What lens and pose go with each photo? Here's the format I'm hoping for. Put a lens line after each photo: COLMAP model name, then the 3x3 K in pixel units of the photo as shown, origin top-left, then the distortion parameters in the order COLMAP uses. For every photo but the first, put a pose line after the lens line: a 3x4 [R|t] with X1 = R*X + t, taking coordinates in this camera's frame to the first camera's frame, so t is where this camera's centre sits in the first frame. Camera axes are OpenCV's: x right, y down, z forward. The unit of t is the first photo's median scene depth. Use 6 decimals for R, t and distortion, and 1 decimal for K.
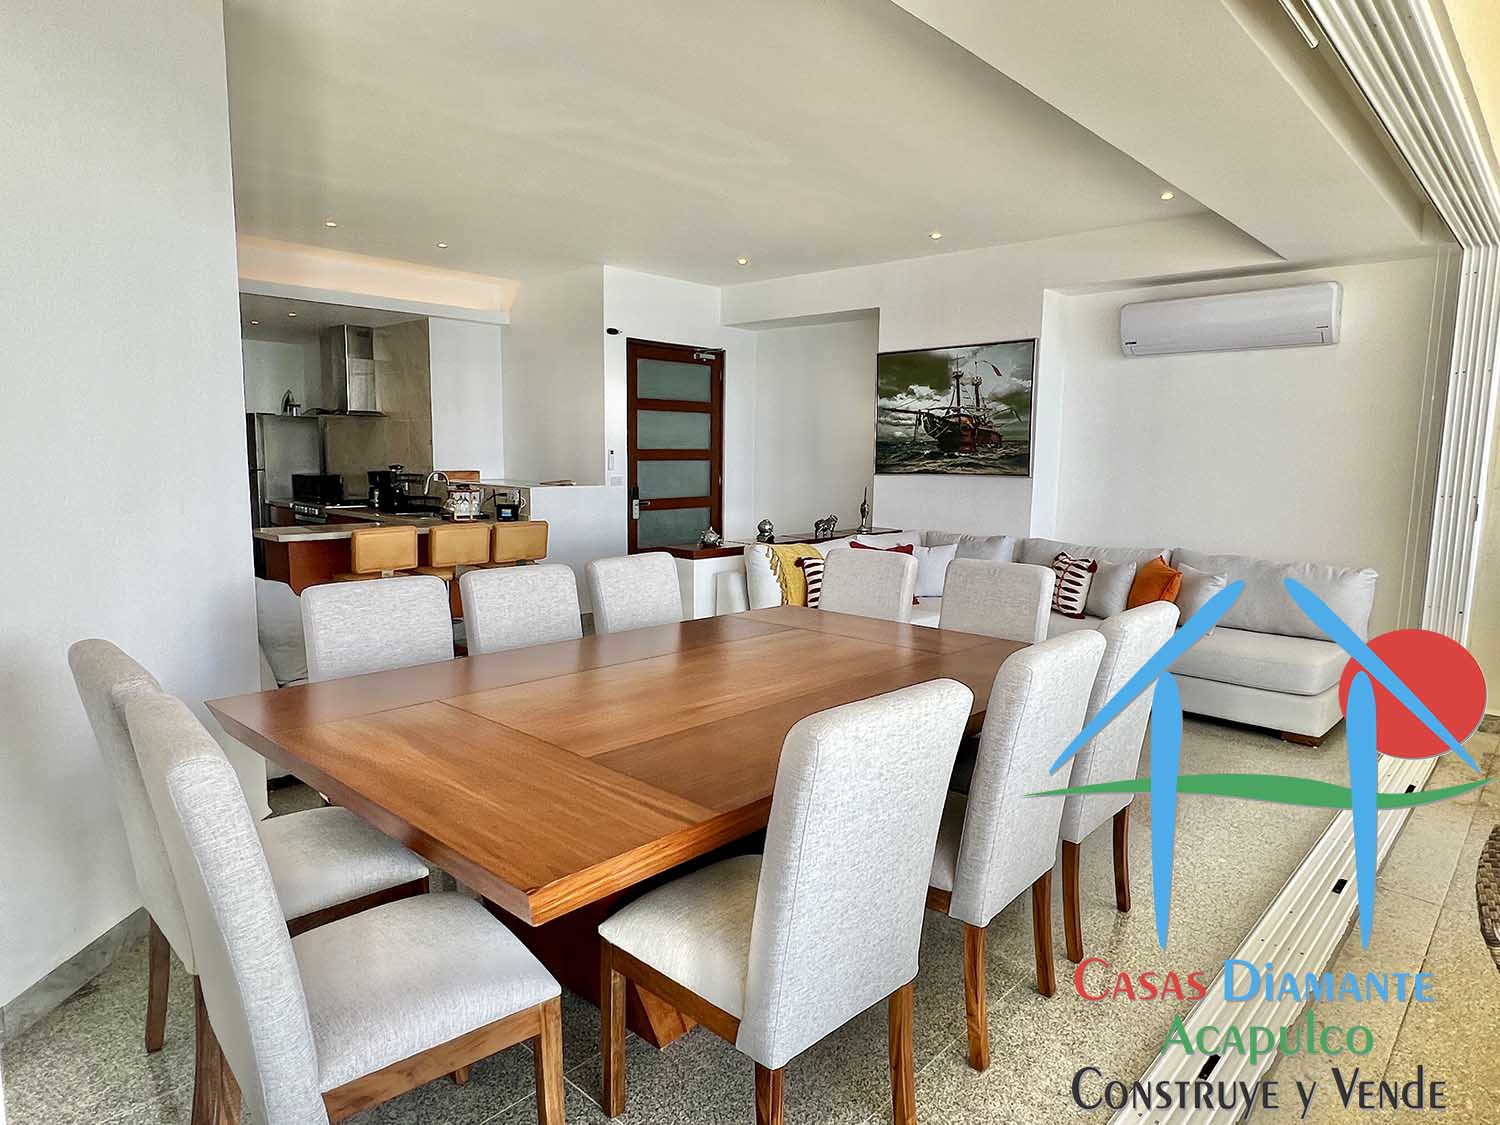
lens RADIAL K [[898.3, 0, 749.6], [0, 898.3, 557.3], [0, 0, 1]] dist [-0.002276, -0.001921]
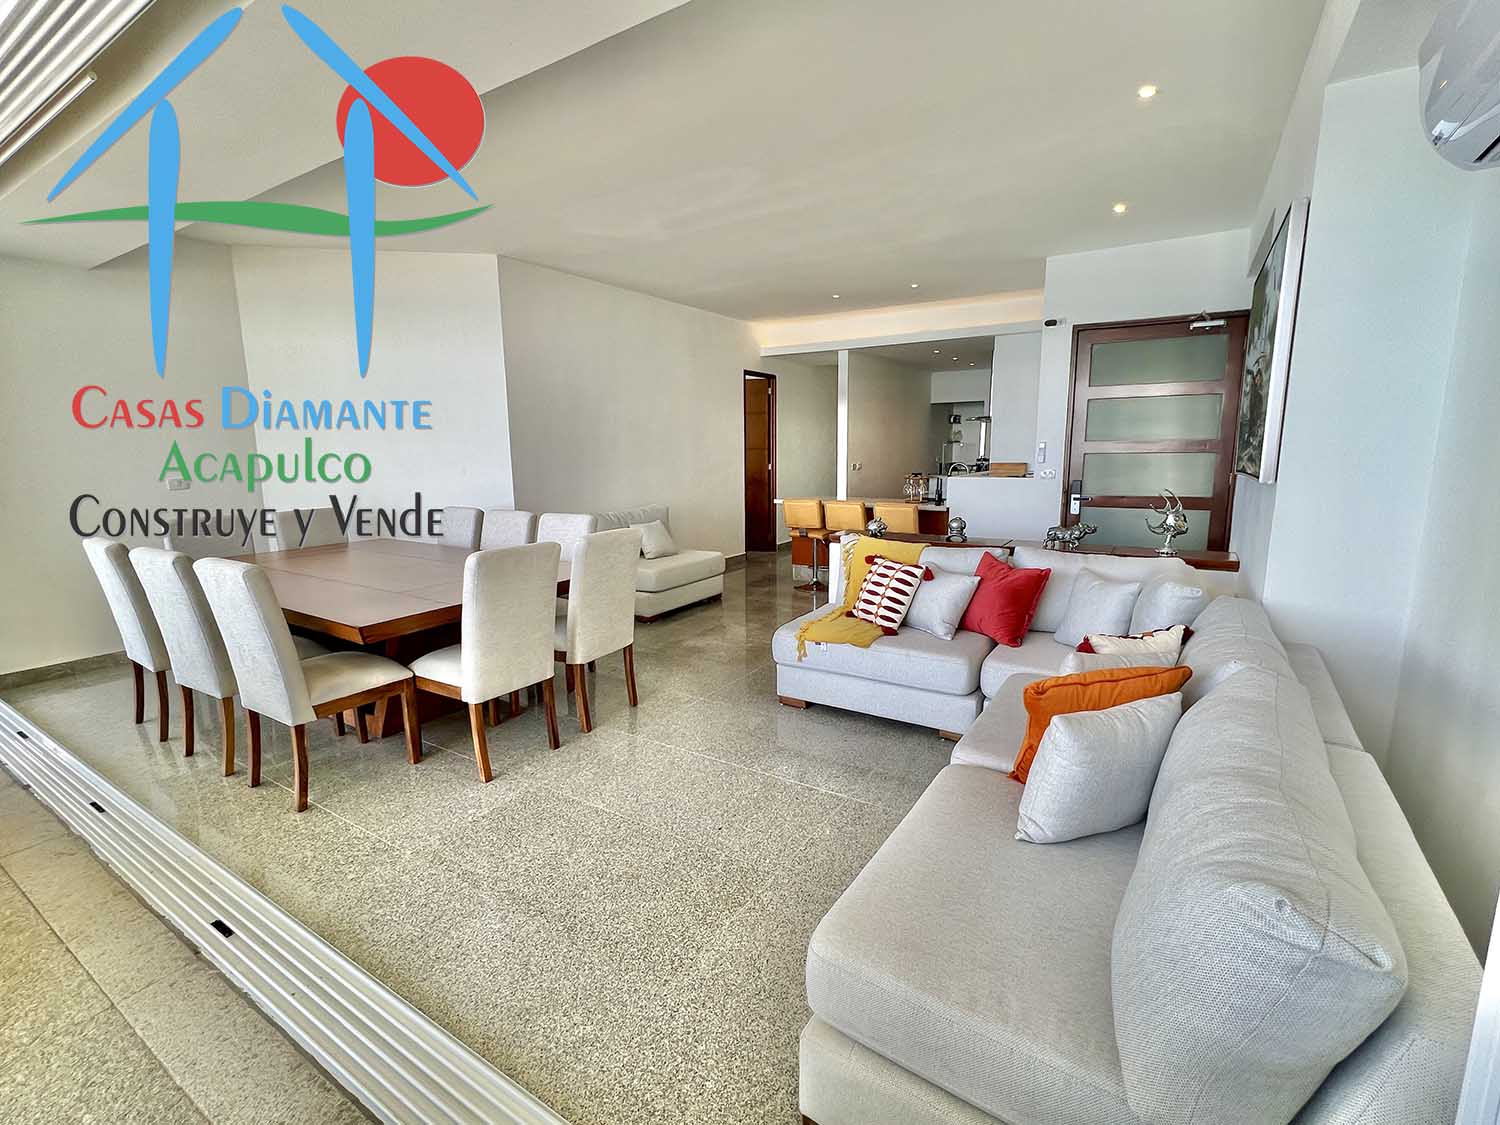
lens RADIAL K [[687.0, 0, 751.0], [0, 687.0, 559.2], [0, 0, 1]] dist [0.004067, 0.000719]
pose [[0.197709, 0.144161, -0.969602, 0.594927], [-0.104503, 0.986590, 0.125378, -0.058310], [0.974674, 0.076538, 0.210123, 0.573736]]
